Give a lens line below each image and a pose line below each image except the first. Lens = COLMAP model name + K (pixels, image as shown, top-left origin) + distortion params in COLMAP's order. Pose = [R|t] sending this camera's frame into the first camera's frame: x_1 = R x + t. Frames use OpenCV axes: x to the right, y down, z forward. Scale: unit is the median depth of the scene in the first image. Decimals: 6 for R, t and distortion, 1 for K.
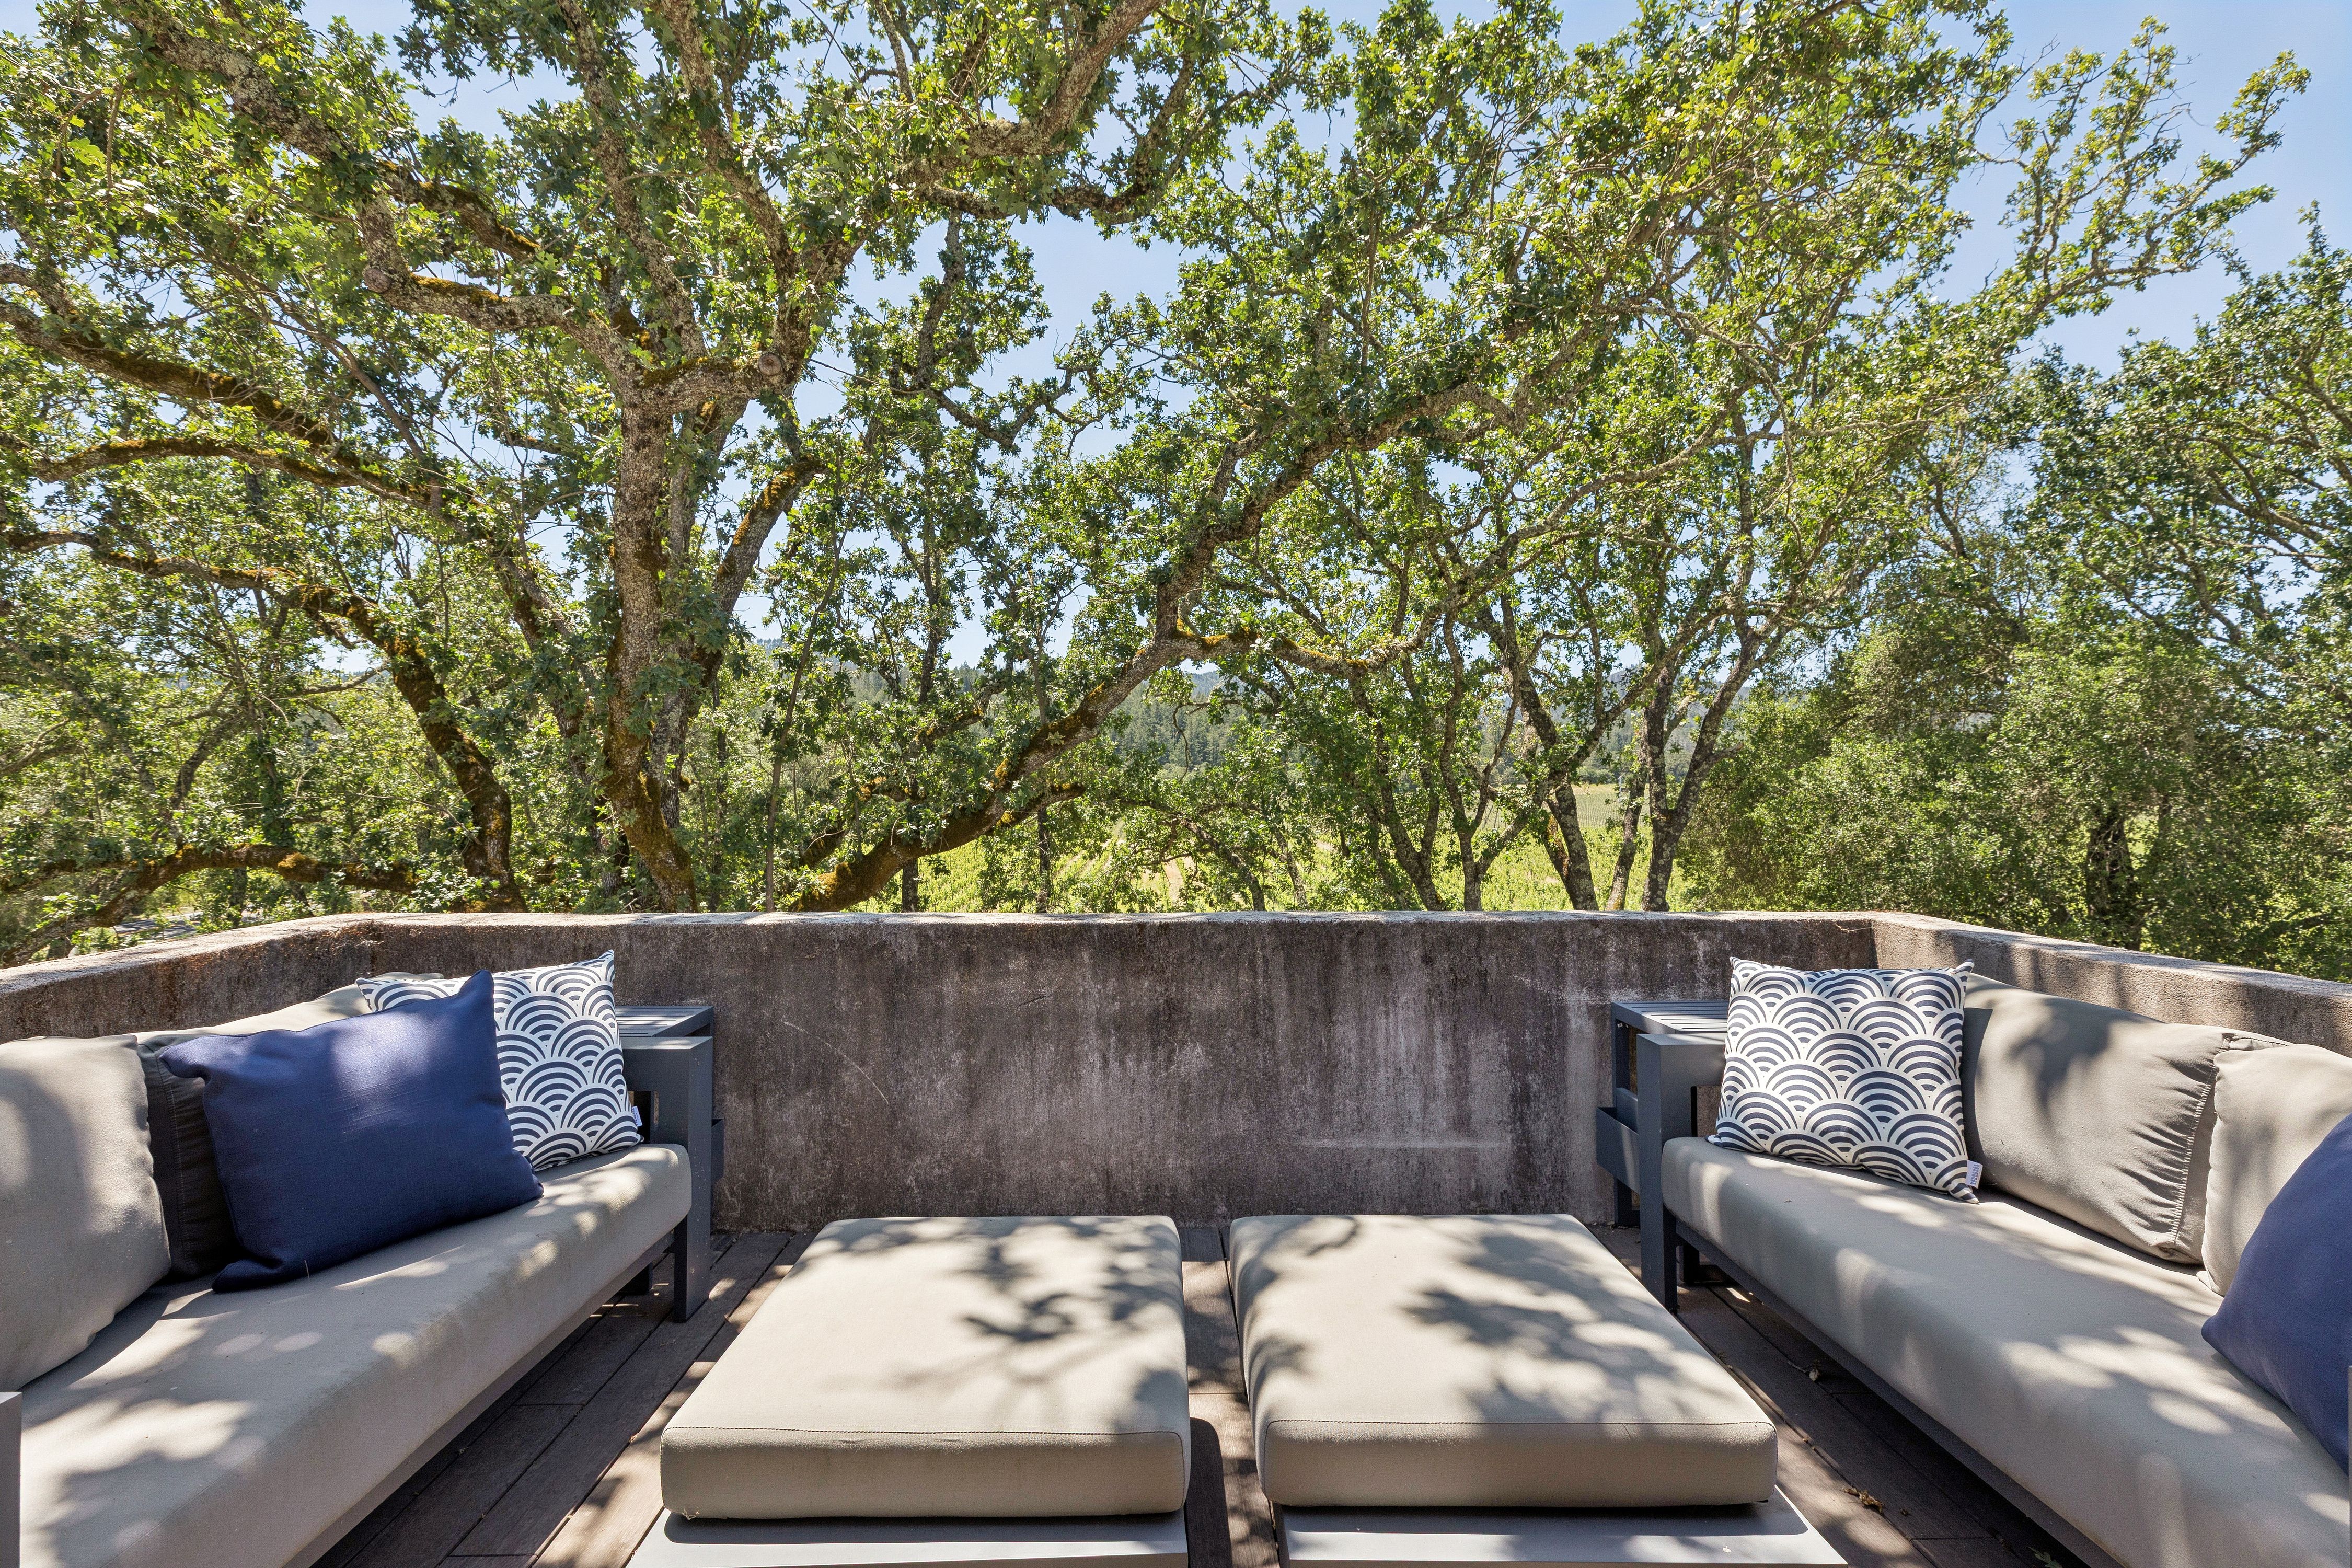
lens RADIAL K [[1083.5, 0, 1170.8], [0, 1083.5, 800.0], [0, 0, 1]] dist [-0.013247, -0.000178]
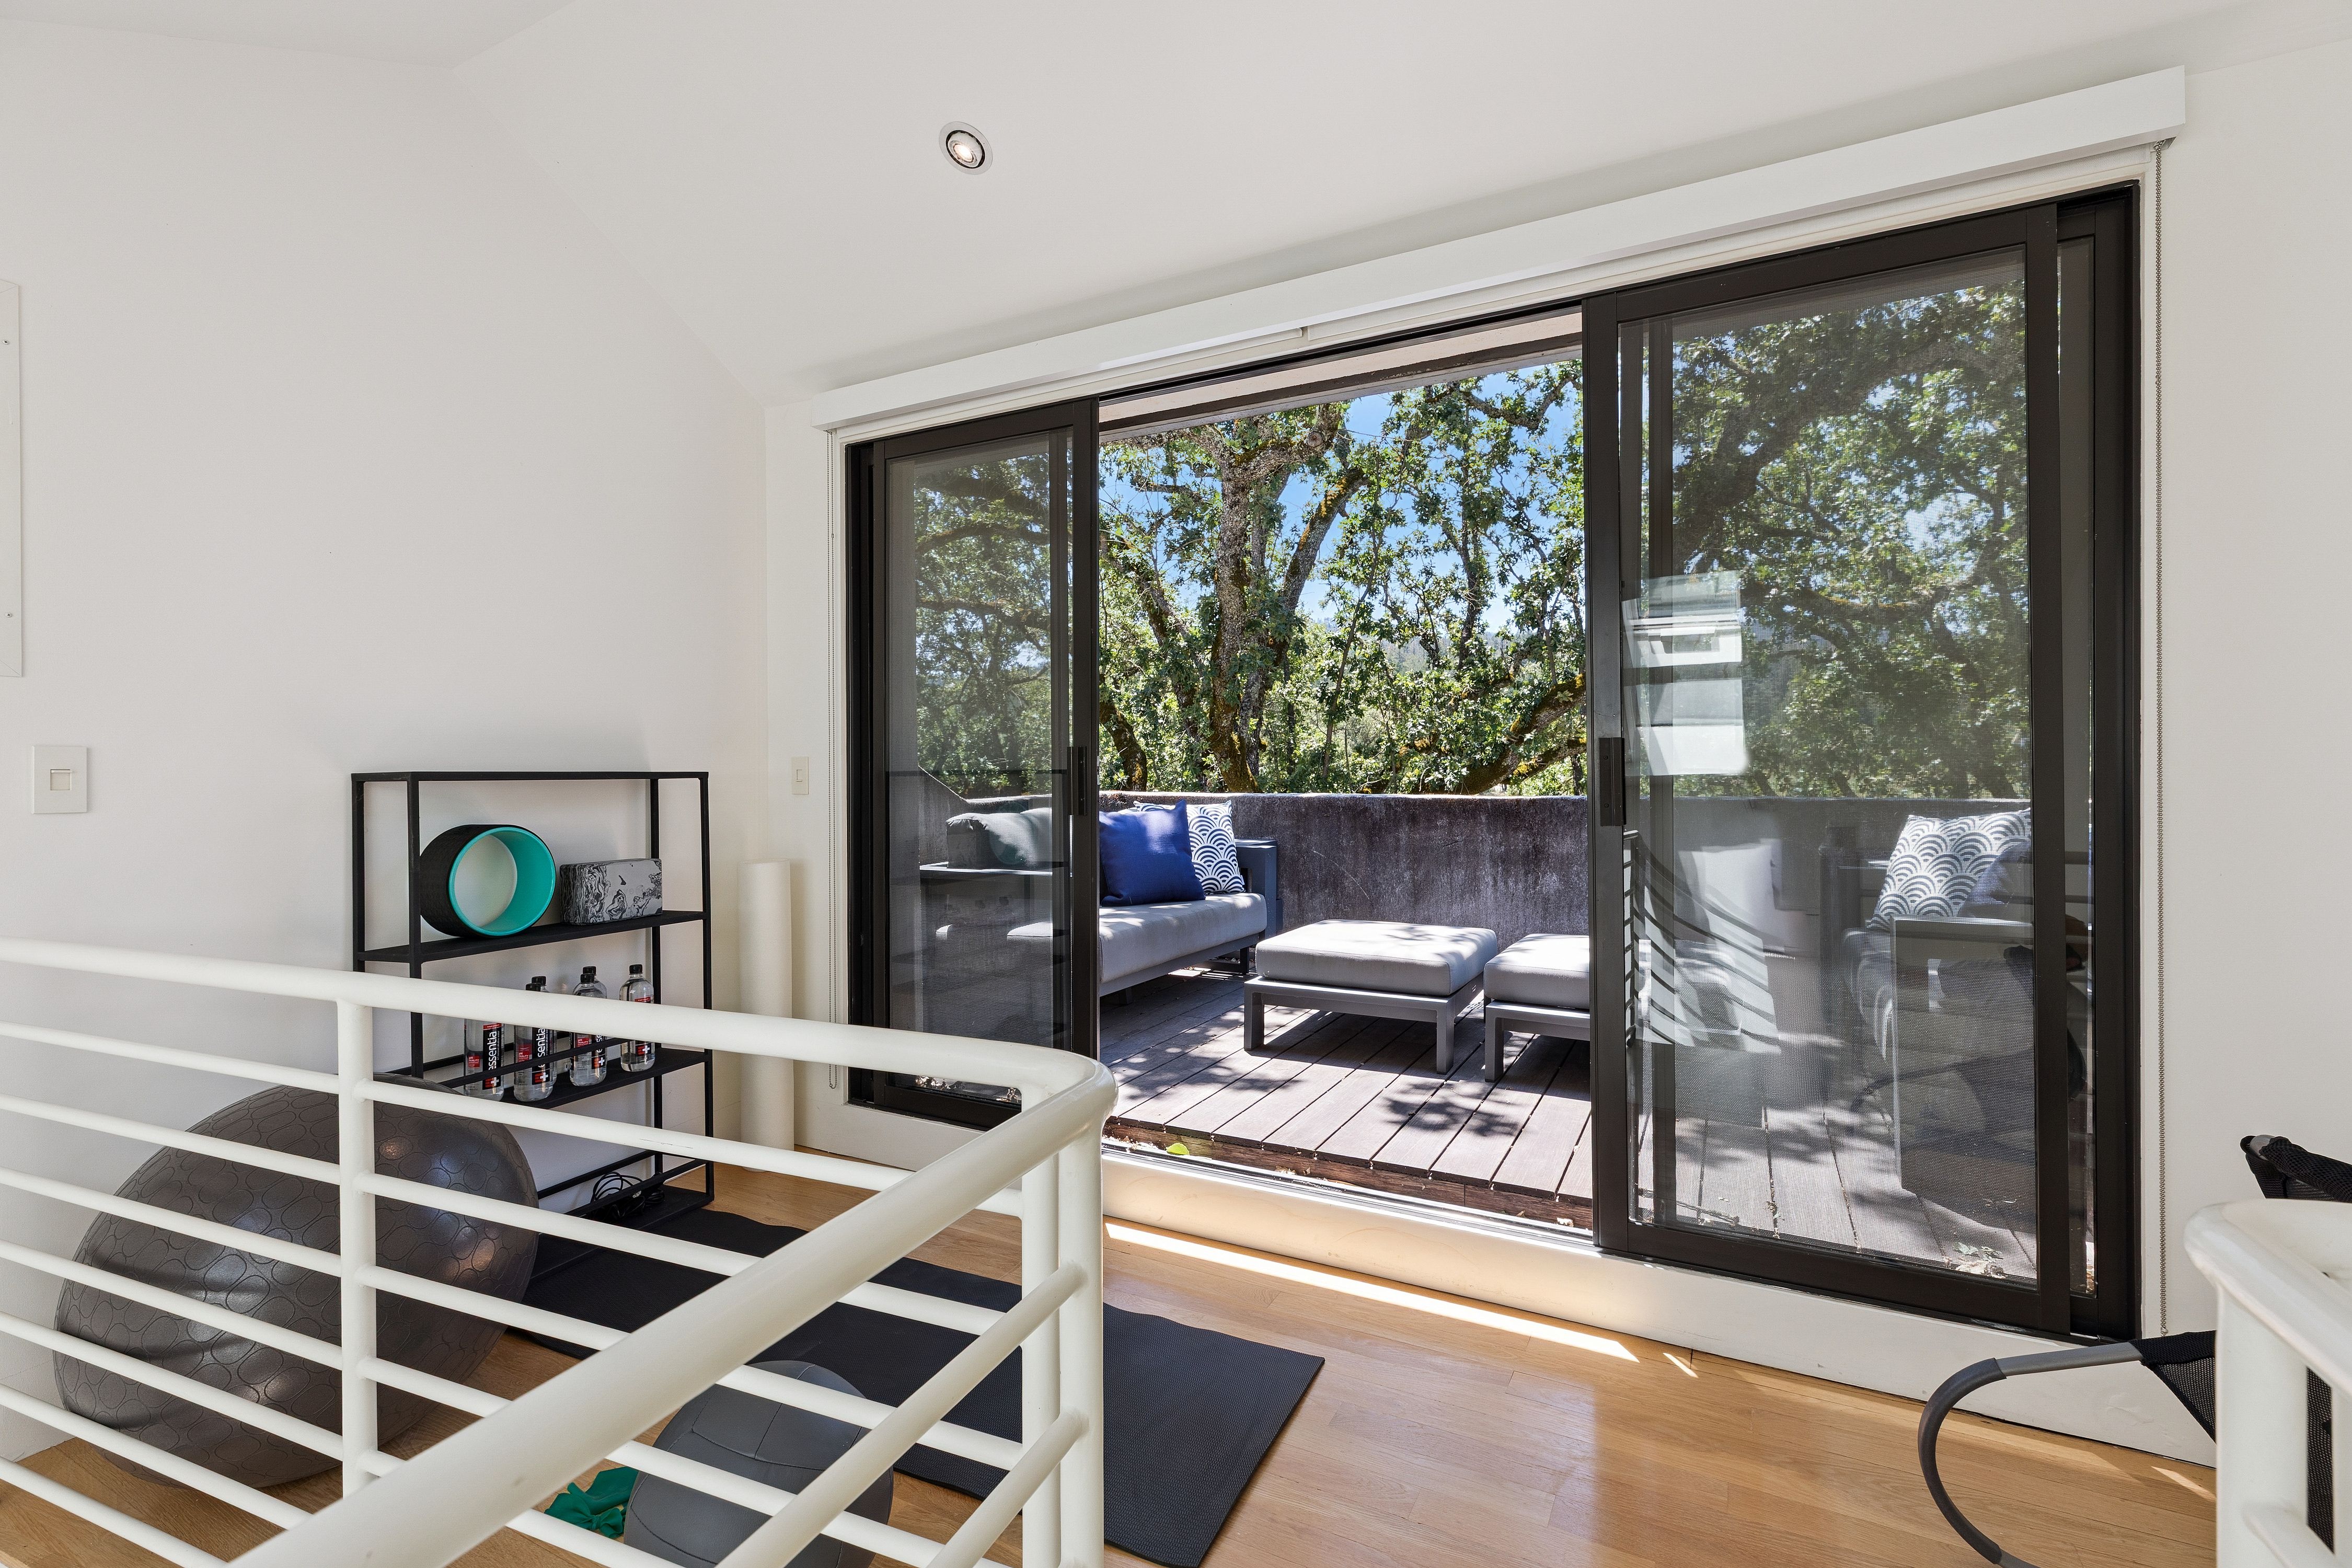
lens RADIAL K [[1079.3, 0, 1176.0], [0, 1079.3, 784.0], [0, 0, 1]] dist [0.102142, 0.000045]
pose [[0.876380, 0.000652, -0.481620, 0.089173], [0.006580, 0.999890, 0.013326, 0.018153], [0.481575, -0.014848, 0.876279, -0.199619]]
